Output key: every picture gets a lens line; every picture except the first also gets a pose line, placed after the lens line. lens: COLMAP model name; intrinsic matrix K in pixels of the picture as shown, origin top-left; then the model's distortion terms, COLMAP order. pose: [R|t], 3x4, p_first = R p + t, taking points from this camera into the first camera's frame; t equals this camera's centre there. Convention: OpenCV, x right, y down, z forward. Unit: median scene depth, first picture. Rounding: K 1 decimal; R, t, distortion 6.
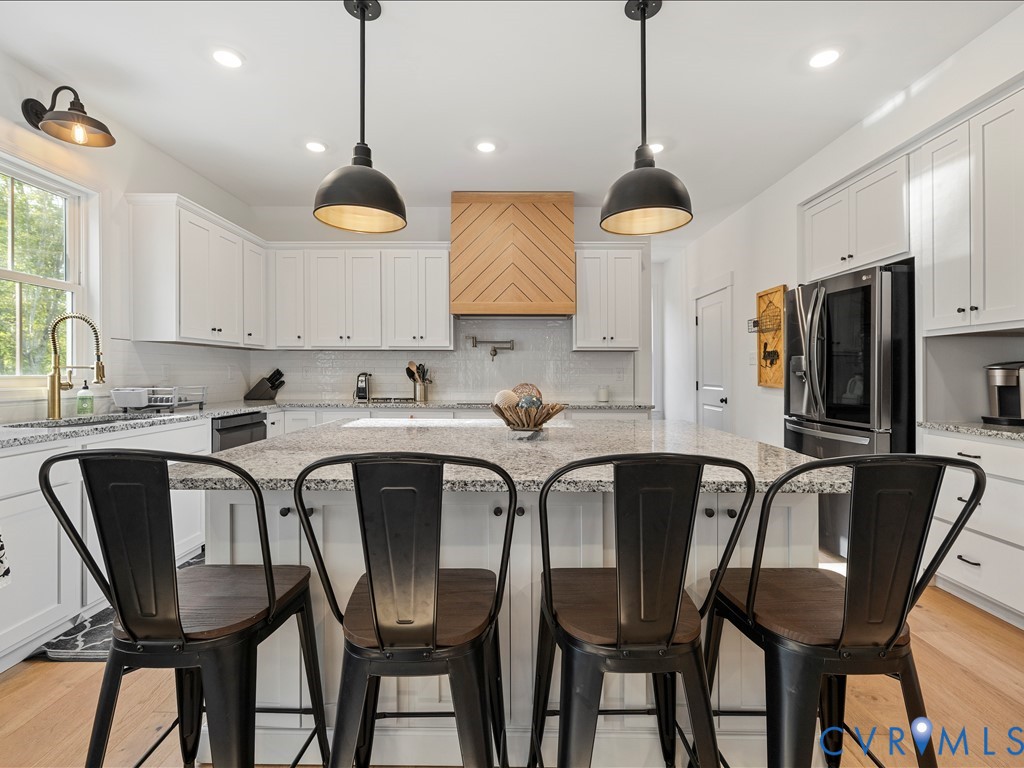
lens RADIAL K [[484.0, 0, 510.9], [0, 484.0, 372.9], [0, 0, 1]] dist [-0.001994, -0.000652]
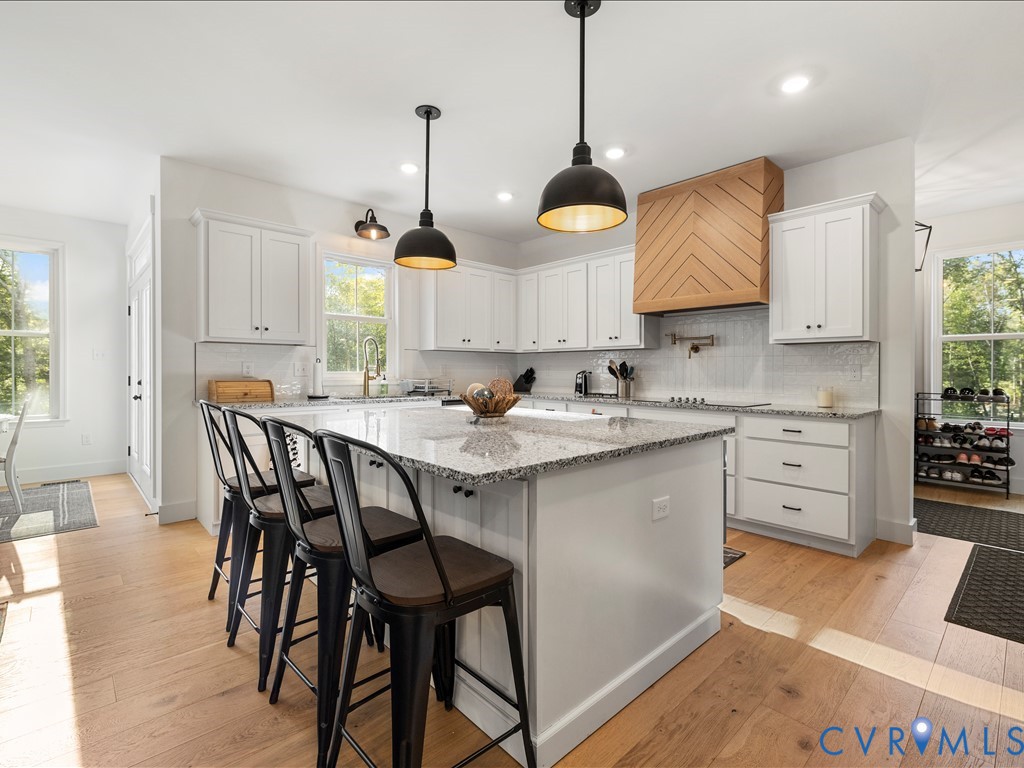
lens RADIAL K [[484.0, 0, 510.9], [0, 484.0, 372.9], [0, 0, 1]] dist [-0.001994, -0.000652]
pose [[0.679521, 0.002984, -0.733650, 0.431574], [-0.000461, 0.999993, 0.003640, 0.001009], [0.733656, -0.002136, 0.679518, 0.095441]]
